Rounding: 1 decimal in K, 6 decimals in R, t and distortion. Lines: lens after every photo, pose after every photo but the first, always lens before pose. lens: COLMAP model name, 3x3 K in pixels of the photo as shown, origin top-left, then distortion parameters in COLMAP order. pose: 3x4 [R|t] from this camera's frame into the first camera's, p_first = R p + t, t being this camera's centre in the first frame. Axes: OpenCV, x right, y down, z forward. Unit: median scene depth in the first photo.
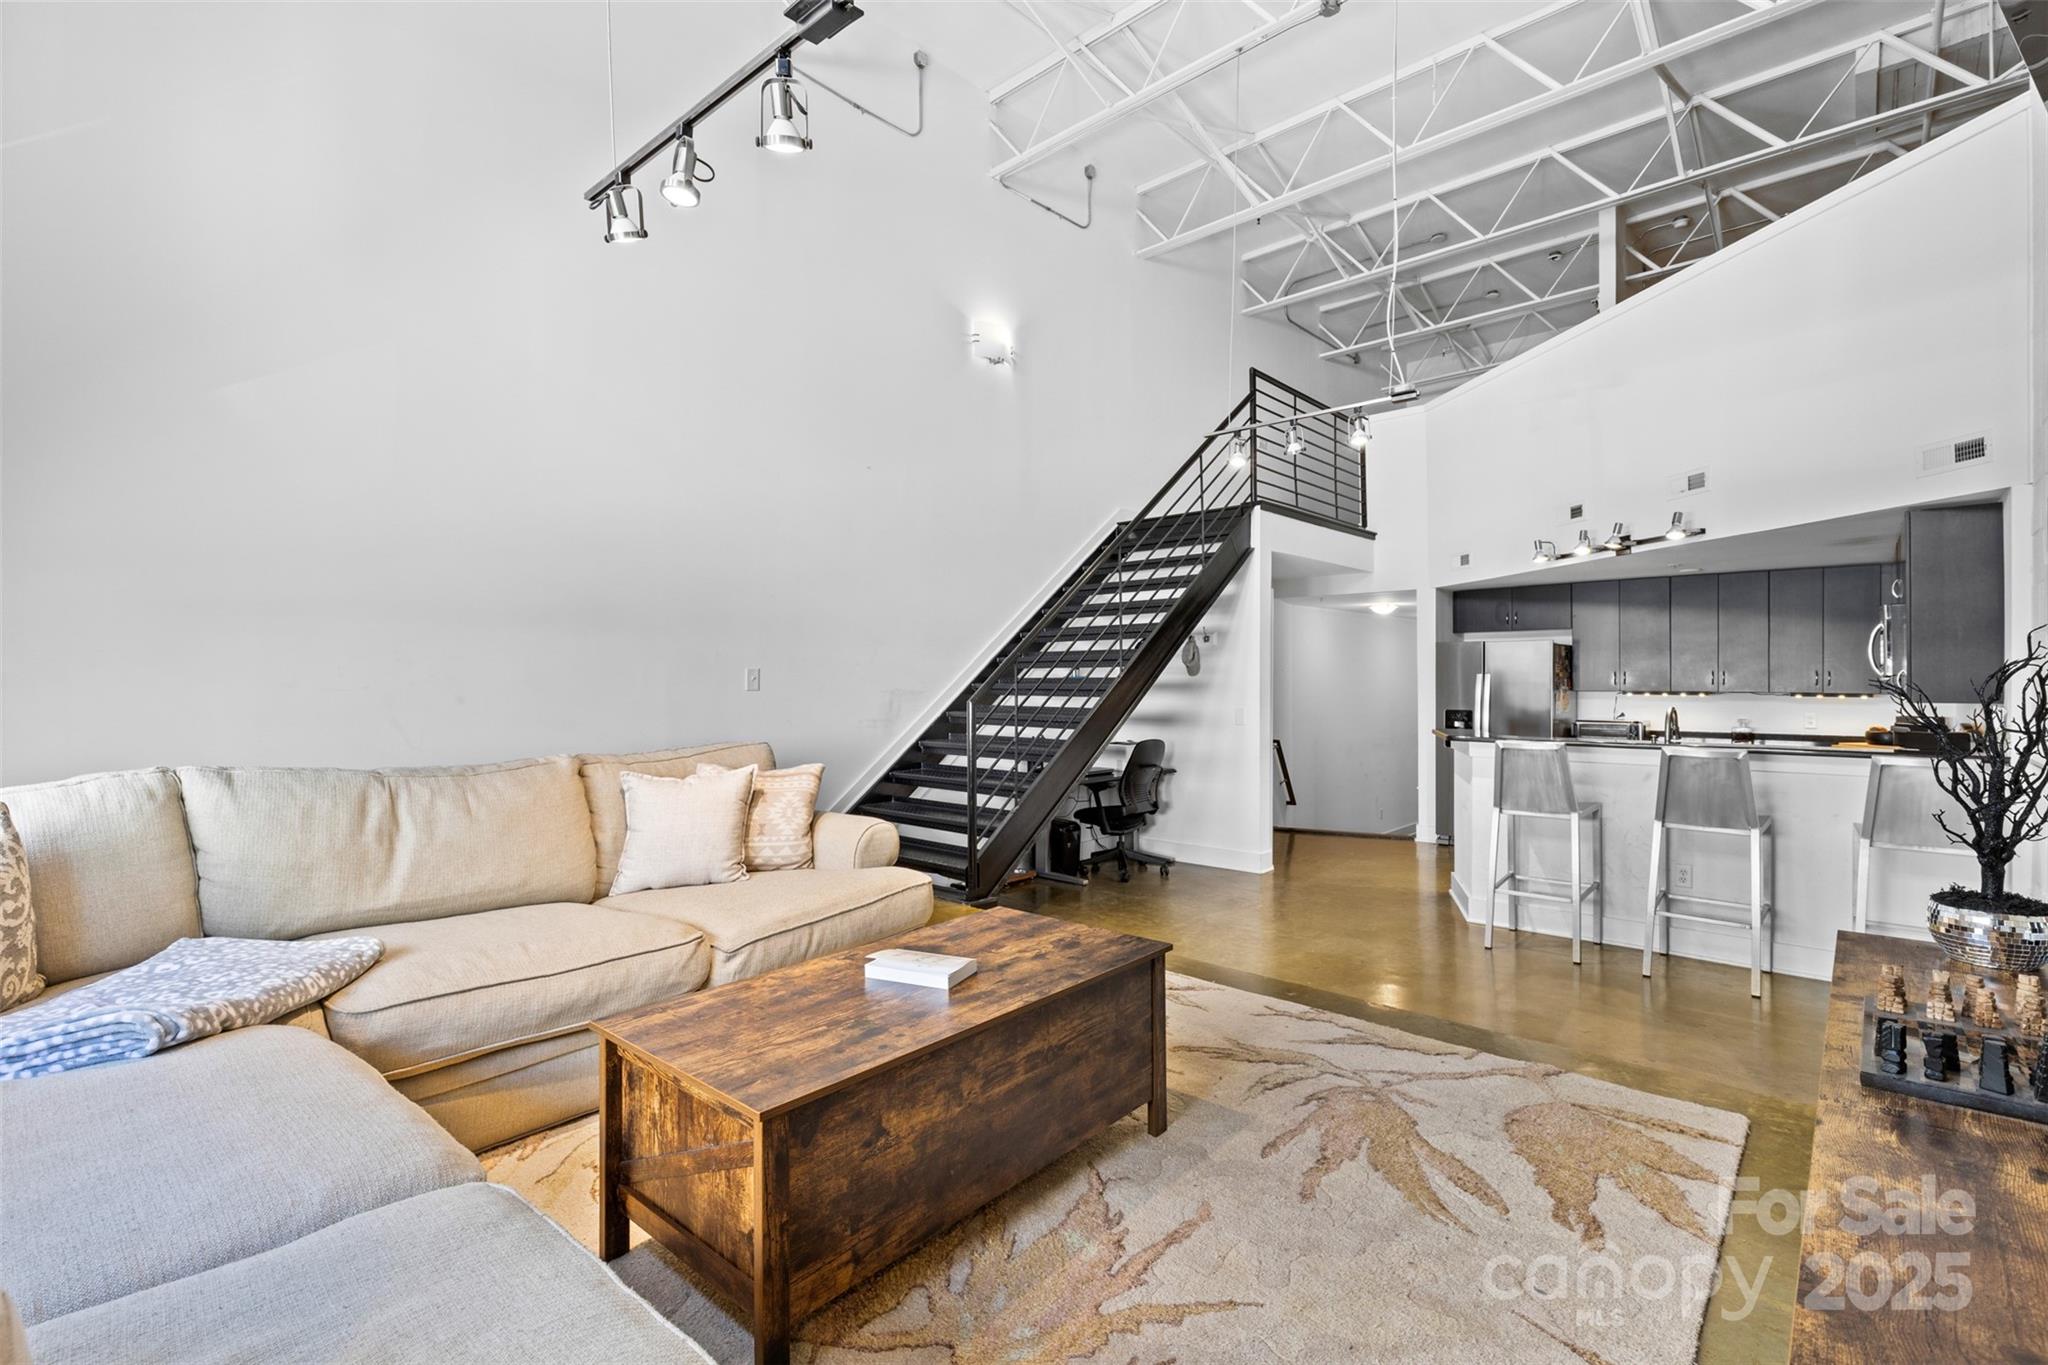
lens RADIAL K [[919.6, 0, 1026.2], [0, 919.6, 681.2], [0, 0, 1]] dist [0.006802, -0.002546]
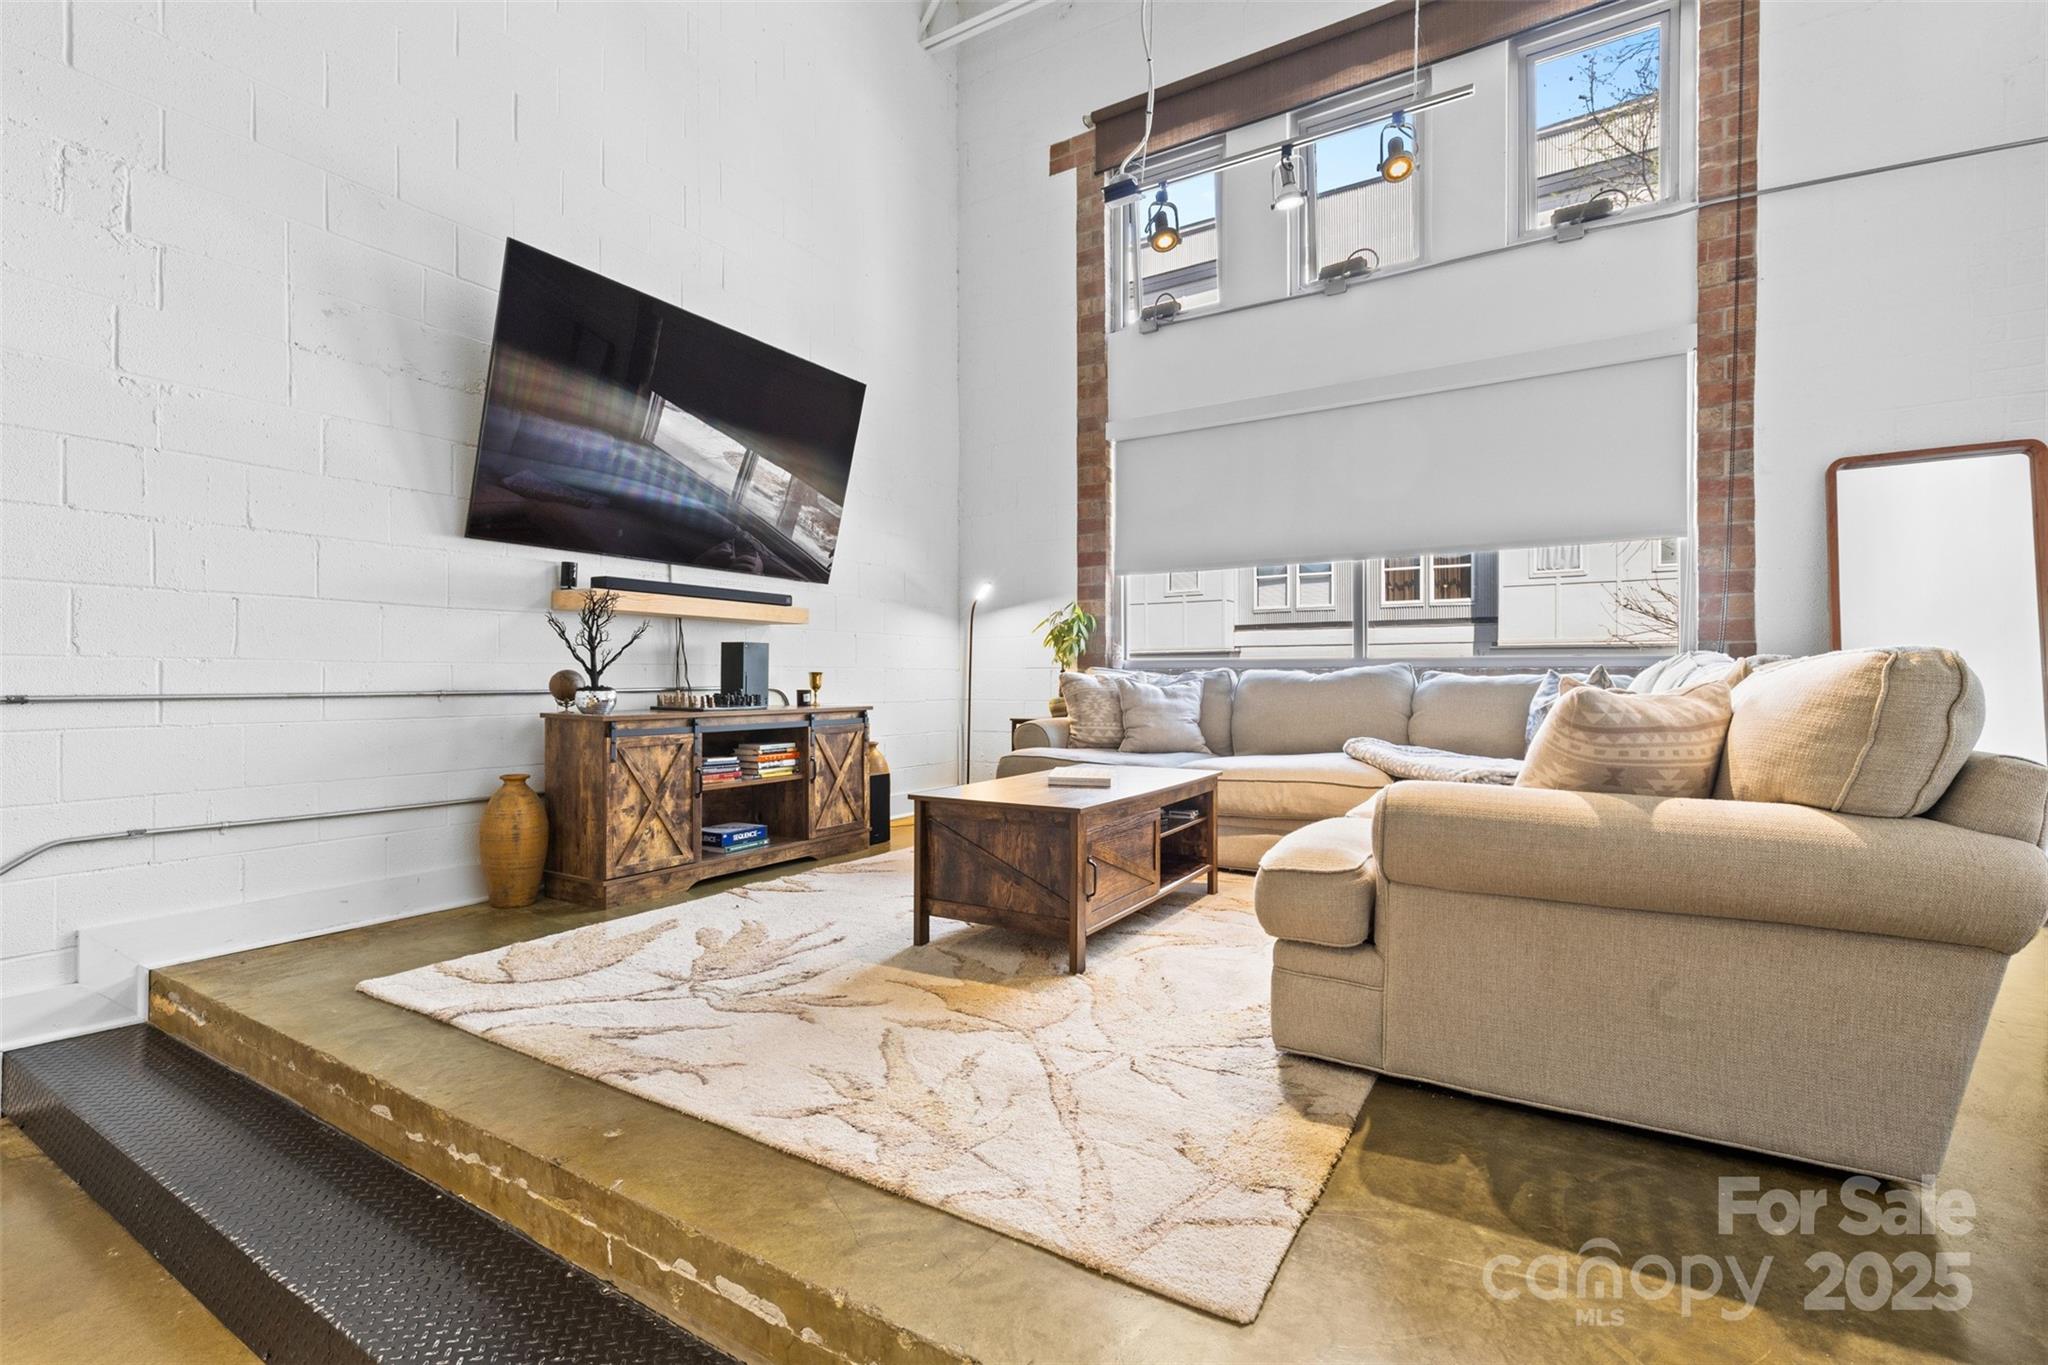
lens RADIAL K [[919.6, 0, 1025.8], [0, 919.6, 682.2], [0, 0, 1]] dist [0.006802, -0.002546]
pose [[-0.984175, 0.003205, -0.177169, 0.074554], [0.001542, 0.999953, 0.009523, 0.041695], [0.177191, 0.009099, -0.984134, 0.749028]]
